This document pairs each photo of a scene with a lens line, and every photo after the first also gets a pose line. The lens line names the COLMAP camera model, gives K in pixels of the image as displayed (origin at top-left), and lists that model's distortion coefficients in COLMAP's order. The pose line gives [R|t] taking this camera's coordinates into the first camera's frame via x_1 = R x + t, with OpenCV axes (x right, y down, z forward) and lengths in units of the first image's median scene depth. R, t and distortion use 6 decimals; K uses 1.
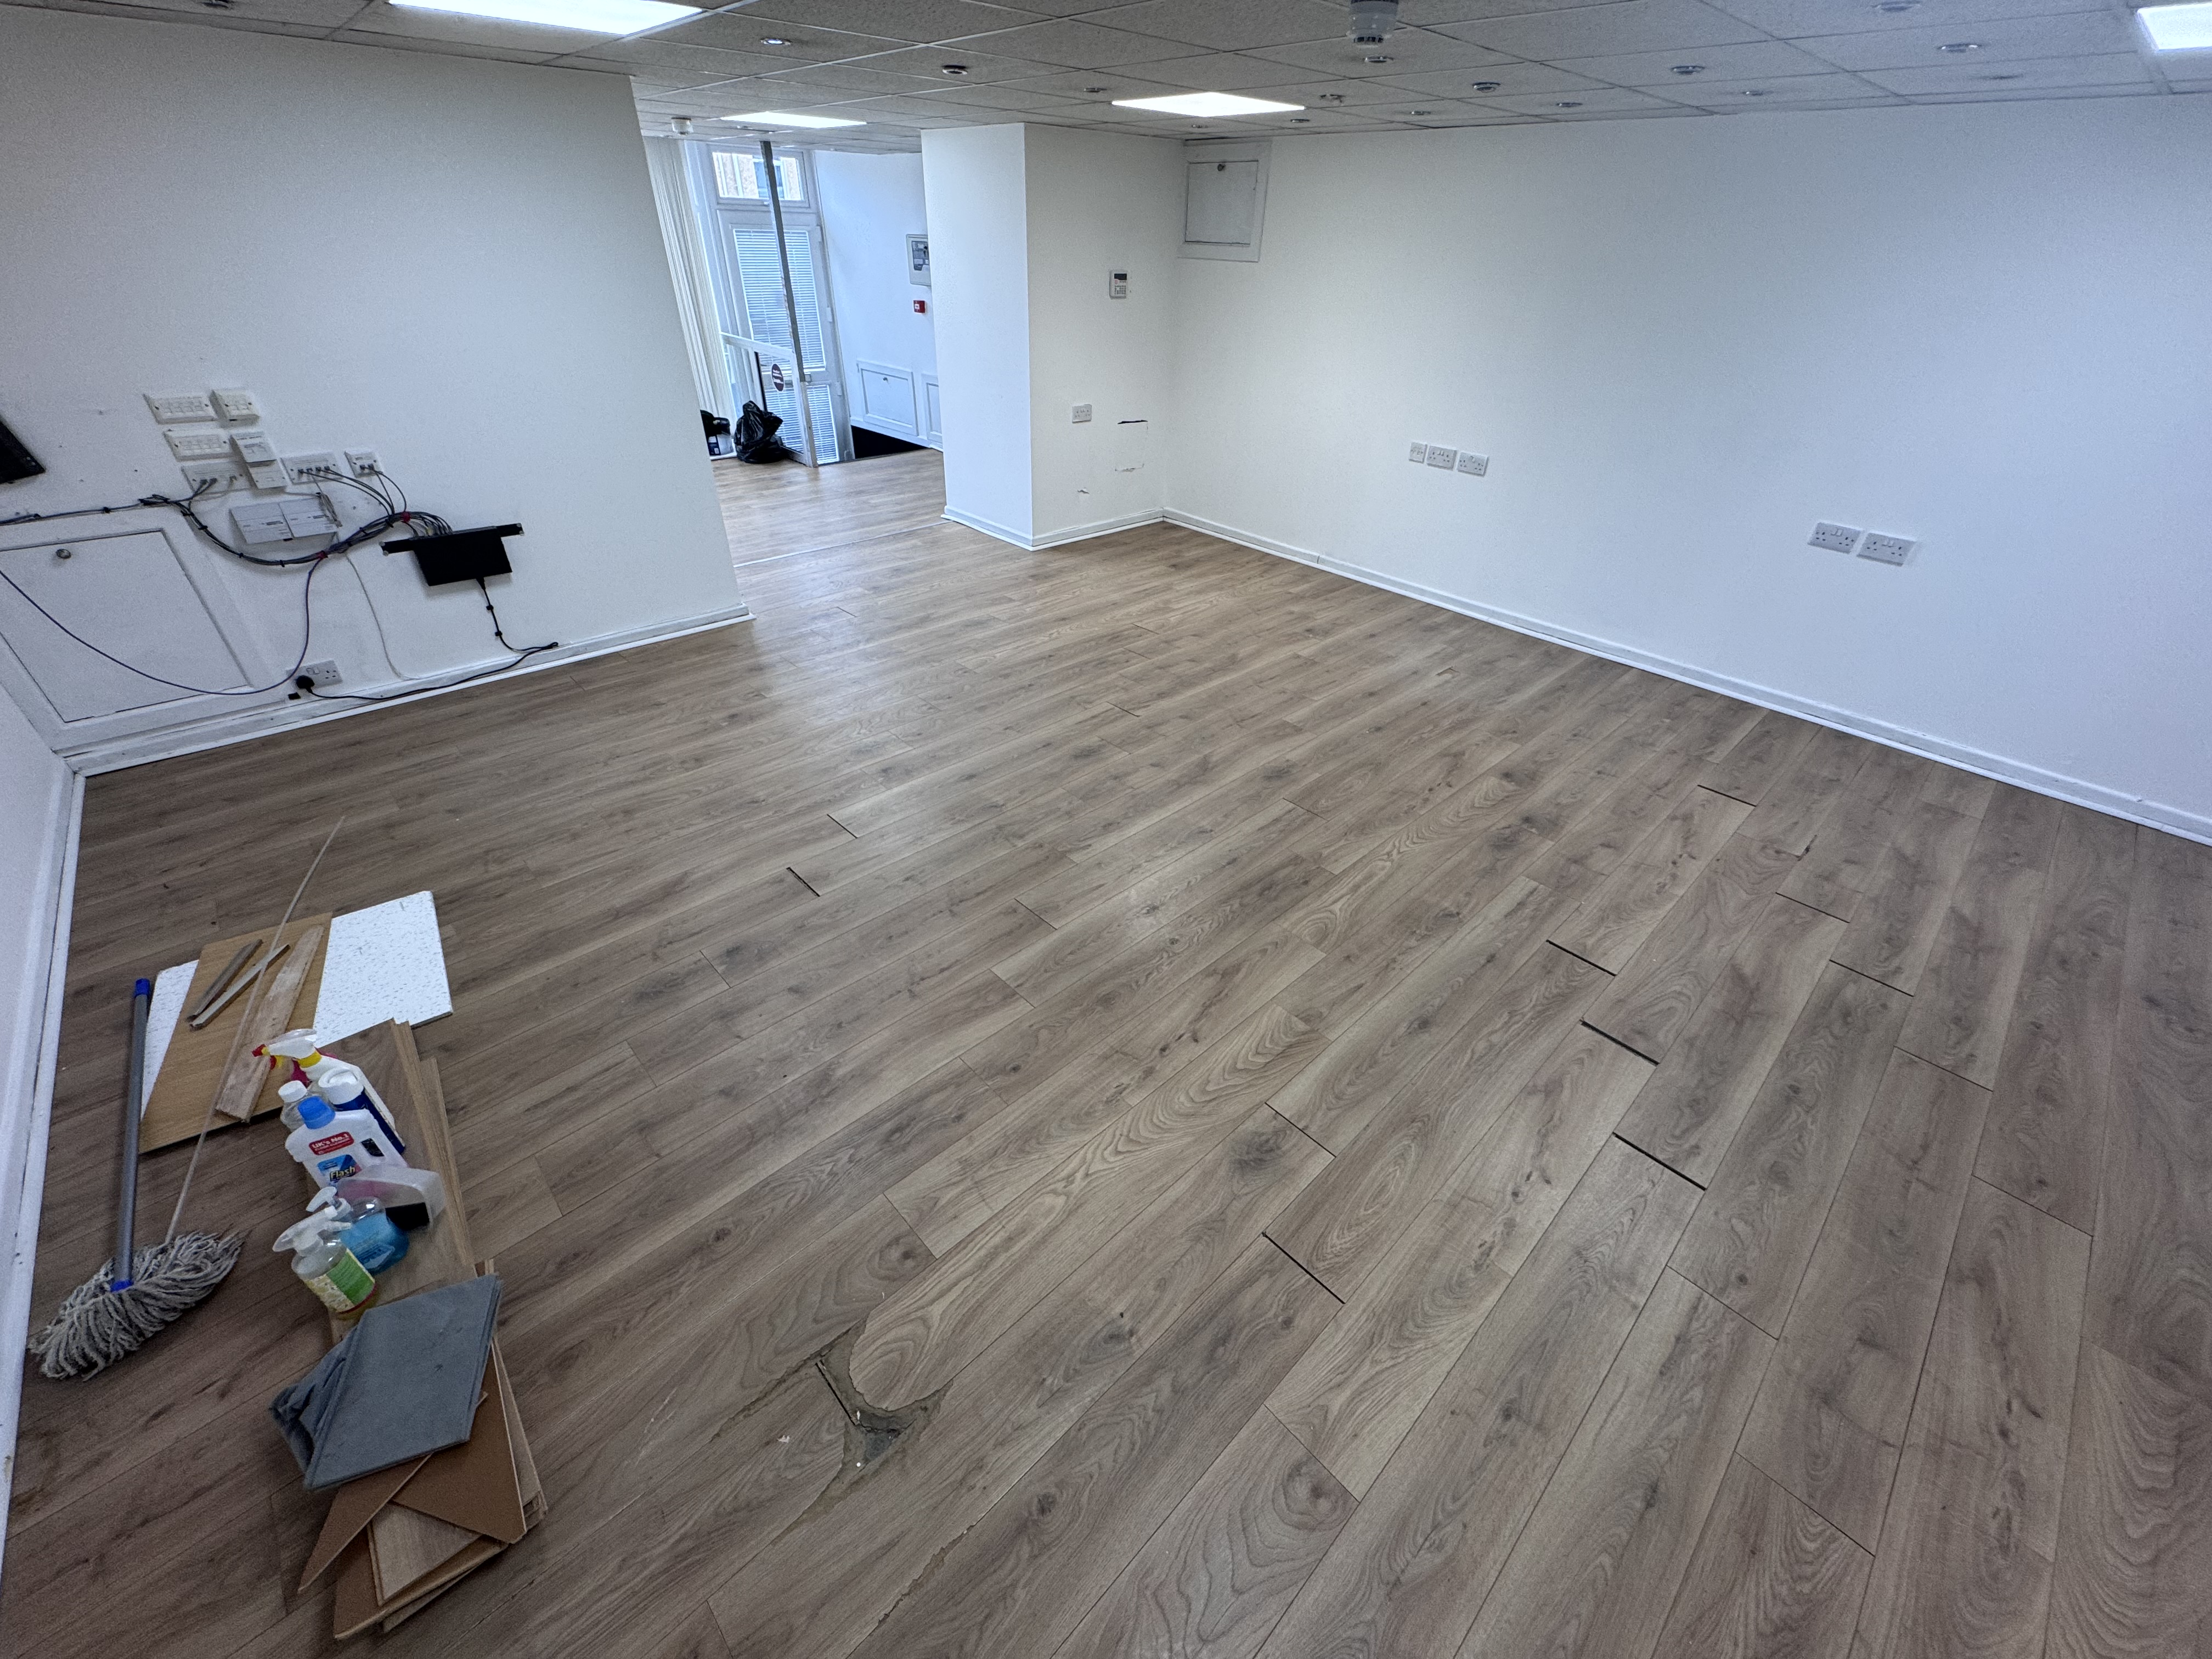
lens RADIAL K [[879.5, 0, 1109.1], [0, 879.5, 833.5], [0, 0, 1]] dist [-0.002440, 0.000179]
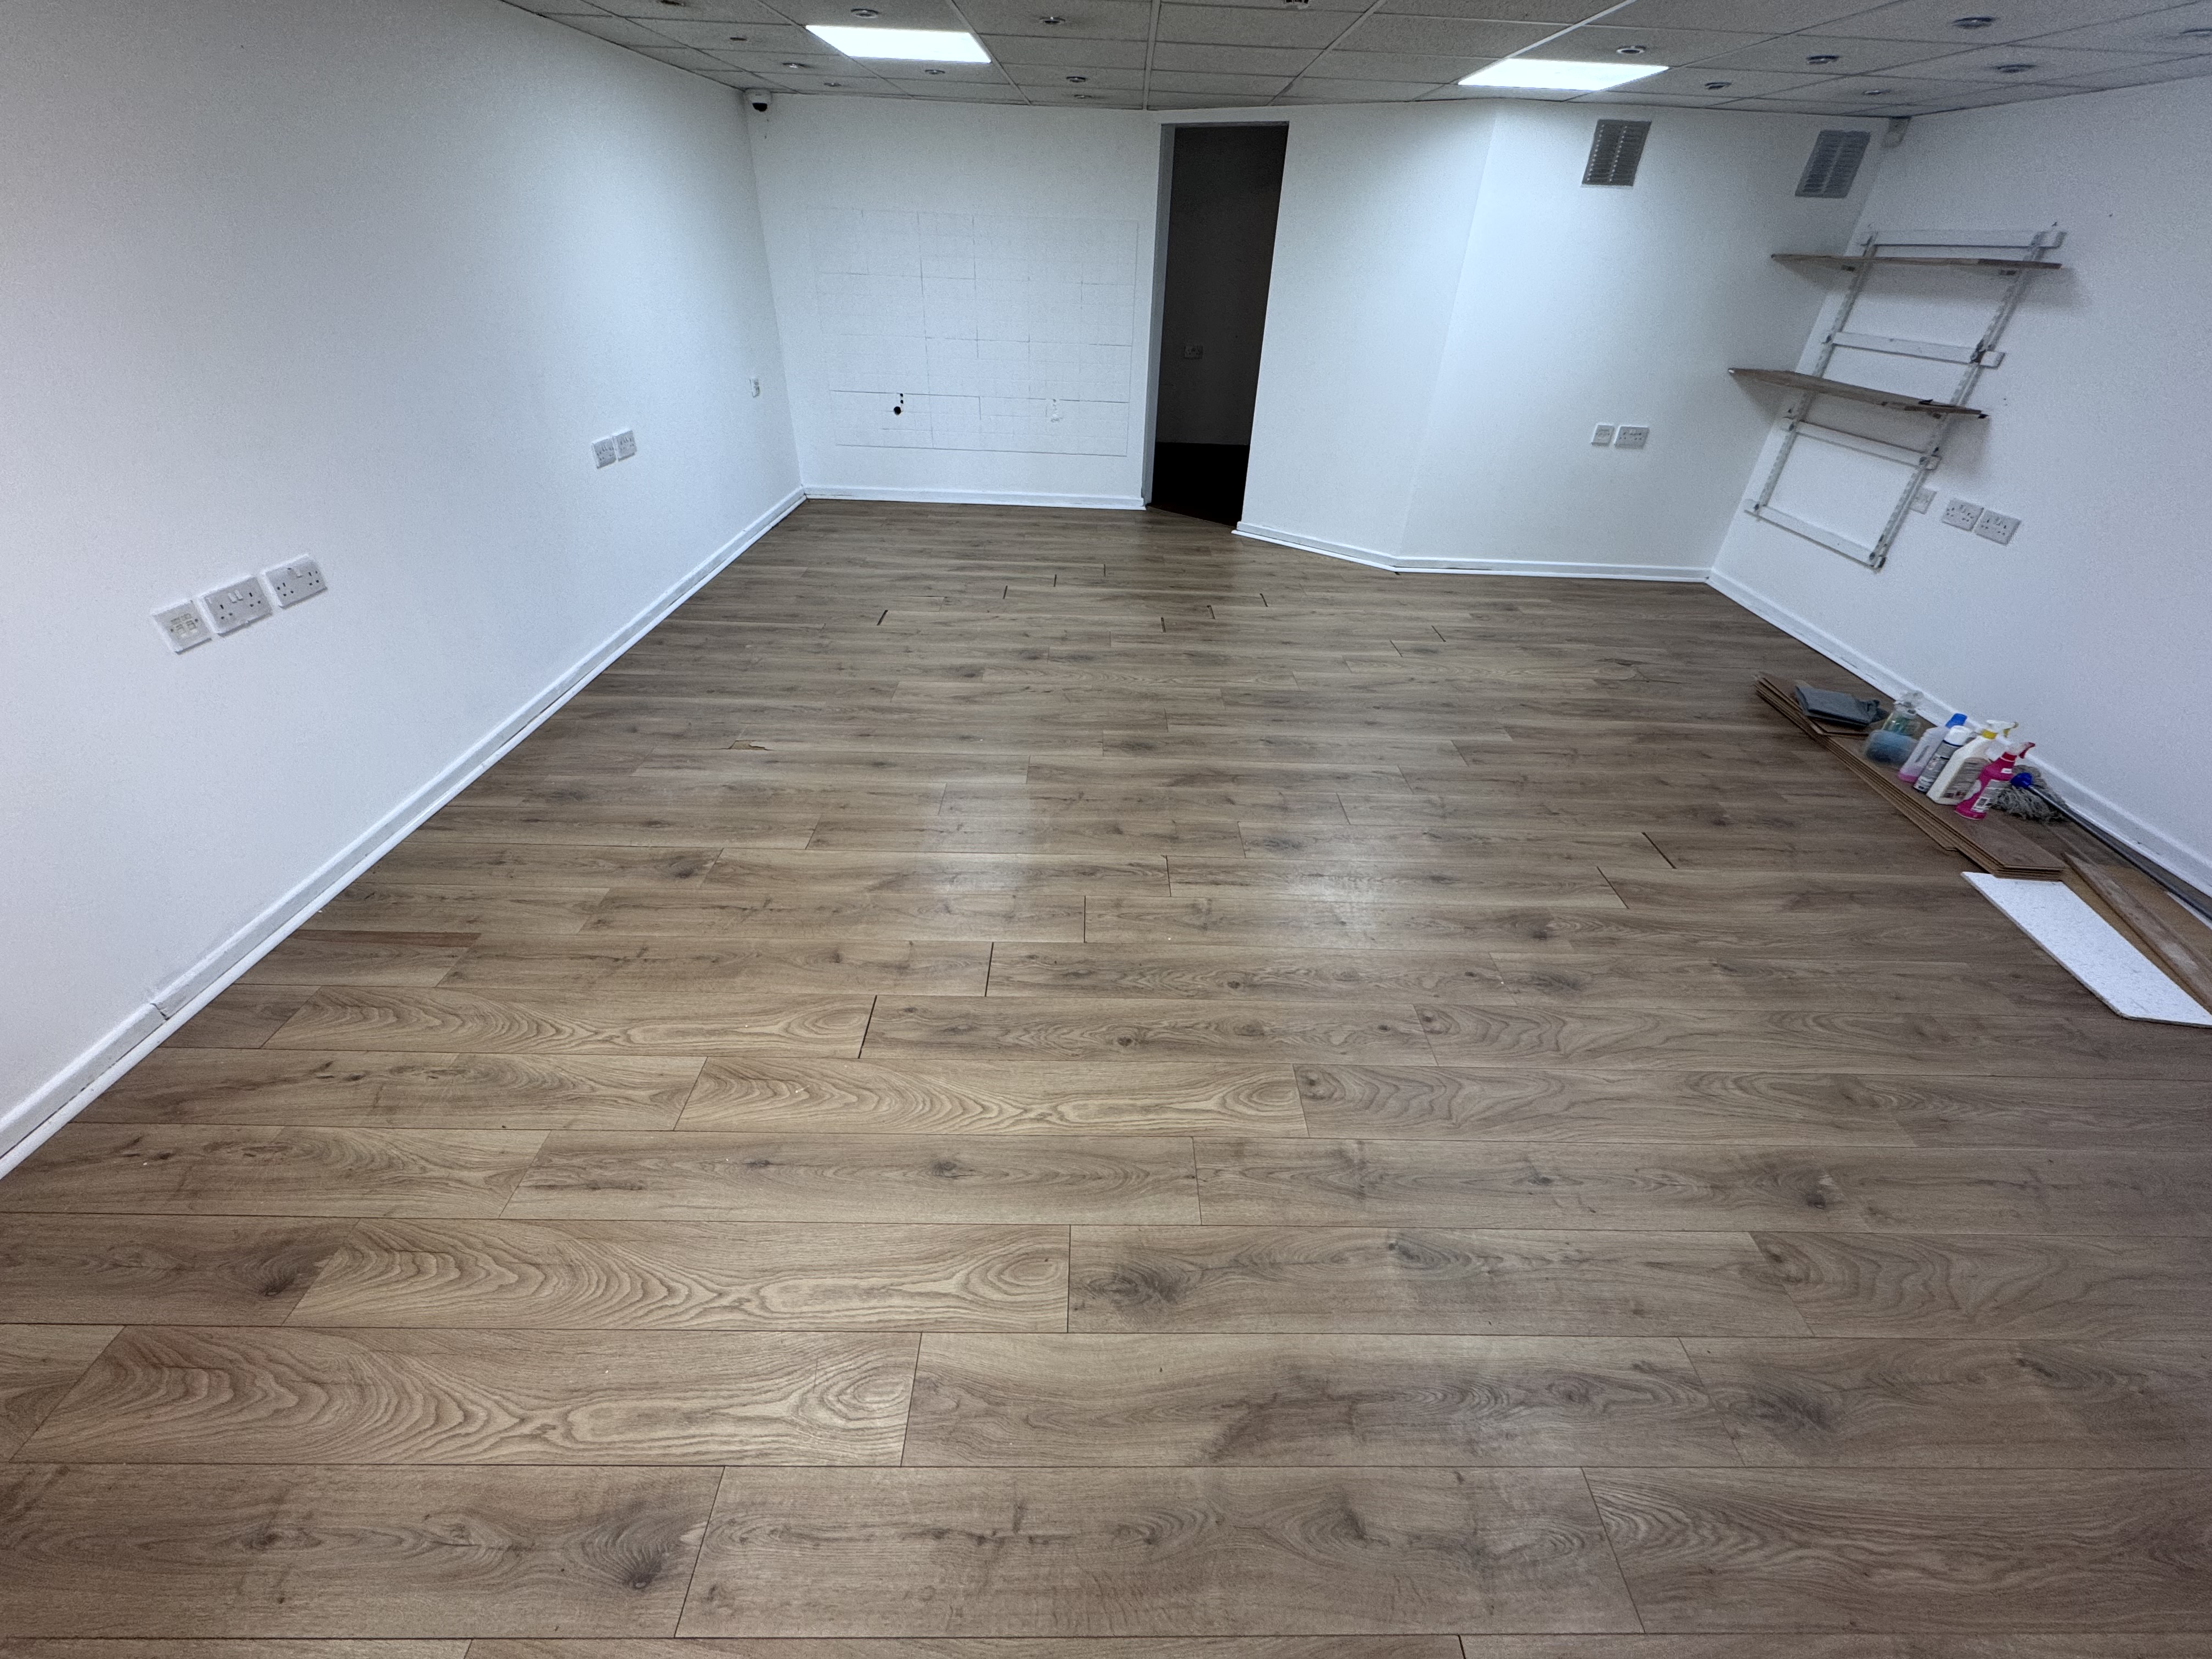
lens RADIAL K [[879.5, 0, 1109.1], [0, 879.5, 827.3], [0, 0, 1]] dist [-0.002440, 0.000179]
pose [[-0.729029, -0.428430, 0.533820, -0.368530], [0.339755, 0.450532, 0.825583, -0.906151], [-0.594208, 0.783242, -0.182890, 1.370058]]
